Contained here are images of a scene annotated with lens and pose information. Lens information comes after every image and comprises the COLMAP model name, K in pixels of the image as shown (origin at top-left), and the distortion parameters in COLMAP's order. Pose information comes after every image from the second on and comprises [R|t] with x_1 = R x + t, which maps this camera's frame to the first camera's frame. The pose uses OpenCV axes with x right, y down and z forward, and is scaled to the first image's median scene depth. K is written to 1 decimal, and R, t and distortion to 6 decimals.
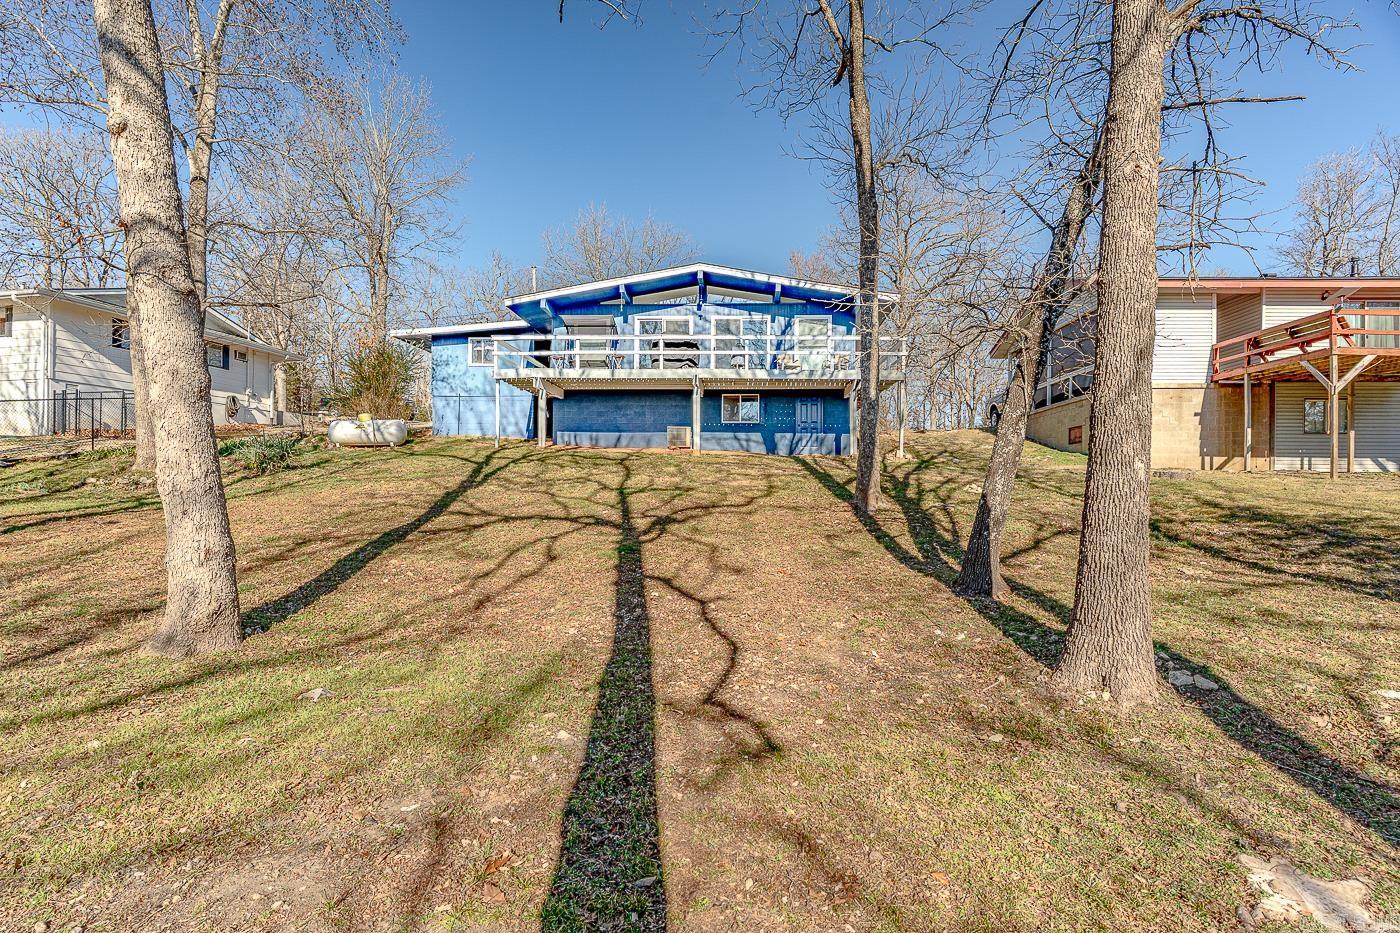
lens RADIAL K [[680.3, 0, 699.9], [0, 680.3, 475.2], [0, 0, 1]] dist [0.000120, 0.000489]
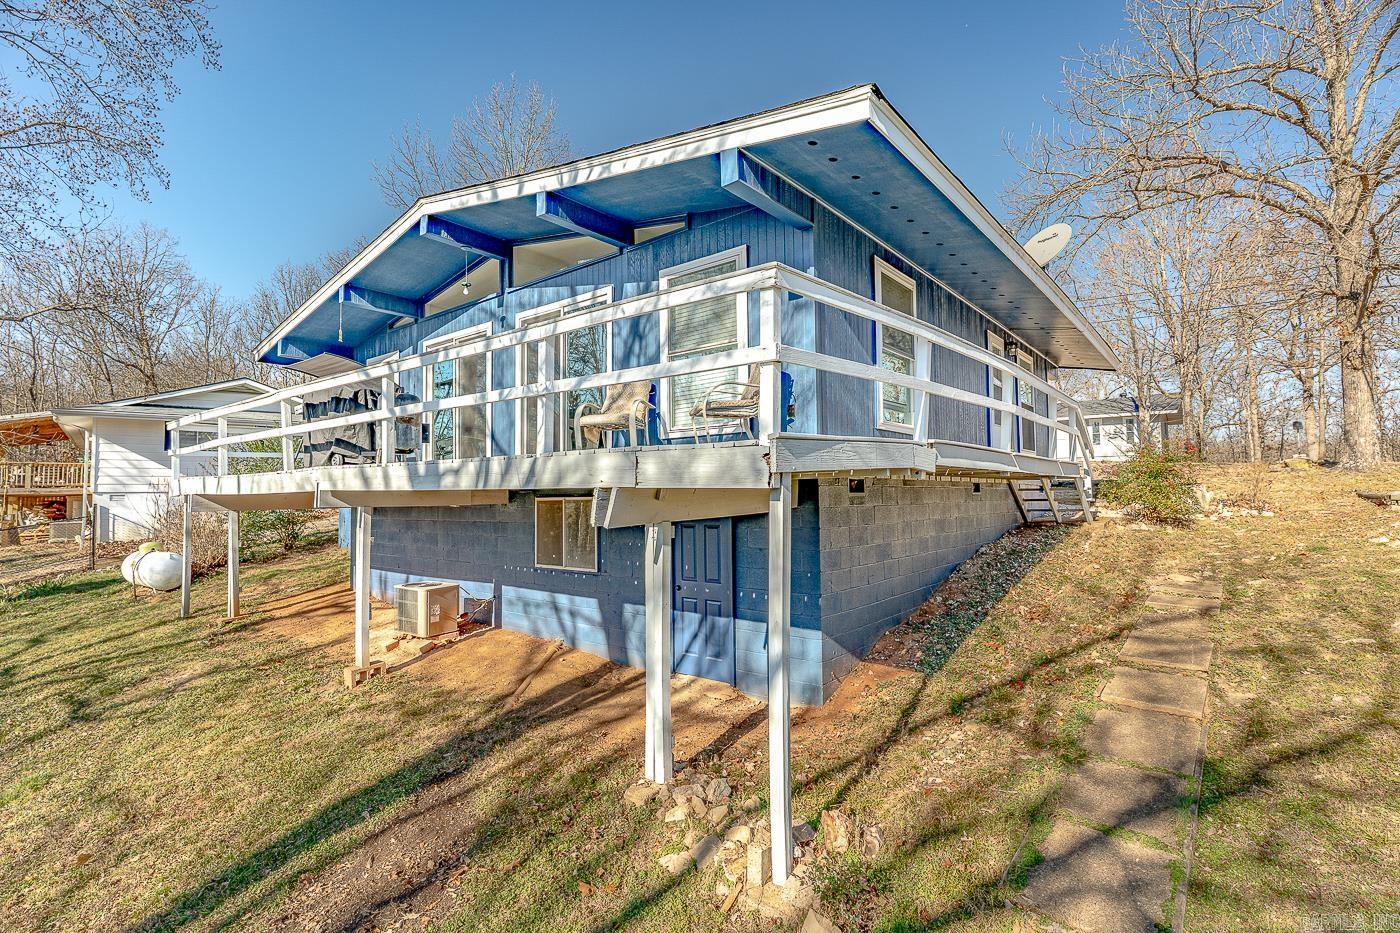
lens RADIAL K [[652.0, 0, 691.2], [0, 652.0, 471.5], [0, 0, 1]] dist [0.002033, 0.000429]
pose [[0.807954, -0.039075, -0.587949, 0.349371], [0.038786, 0.999162, -0.013104, -0.125991], [0.587968, -0.012217, 0.808792, 0.736921]]
